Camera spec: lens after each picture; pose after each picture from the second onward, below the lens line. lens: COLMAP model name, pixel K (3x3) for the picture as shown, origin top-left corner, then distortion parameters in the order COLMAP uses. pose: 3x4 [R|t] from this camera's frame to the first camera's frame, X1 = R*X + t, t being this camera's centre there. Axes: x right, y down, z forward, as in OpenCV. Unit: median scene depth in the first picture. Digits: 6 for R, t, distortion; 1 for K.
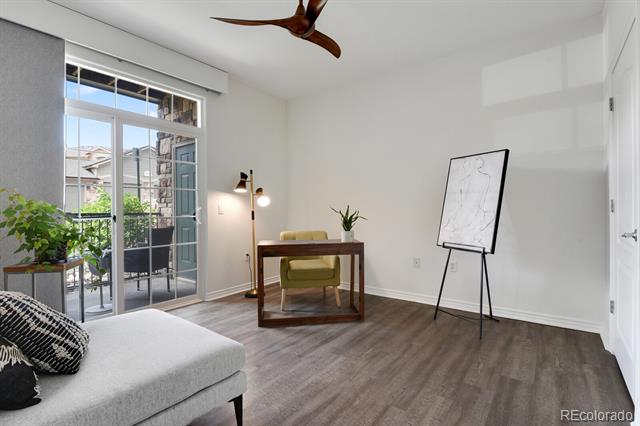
lens RADIAL K [[312.1, 0, 320.4], [0, 312.1, 211.4], [0, 0, 1]] dist [-0.010072, -0.000070]
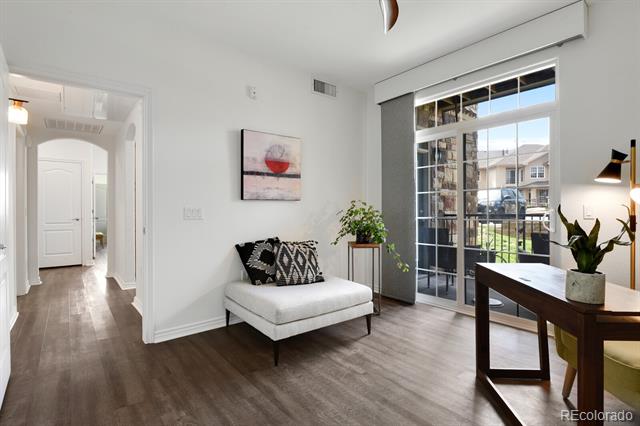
lens RADIAL K [[312.1, 0, 320.3], [0, 312.1, 212.2], [0, 0, 1]] dist [-0.010072, -0.000070]
pose [[-0.232491, 0.010263, -0.972544, 0.561350], [-0.003591, 0.999928, 0.011410, -0.016201], [0.972592, 0.006145, -0.232437, 0.784806]]
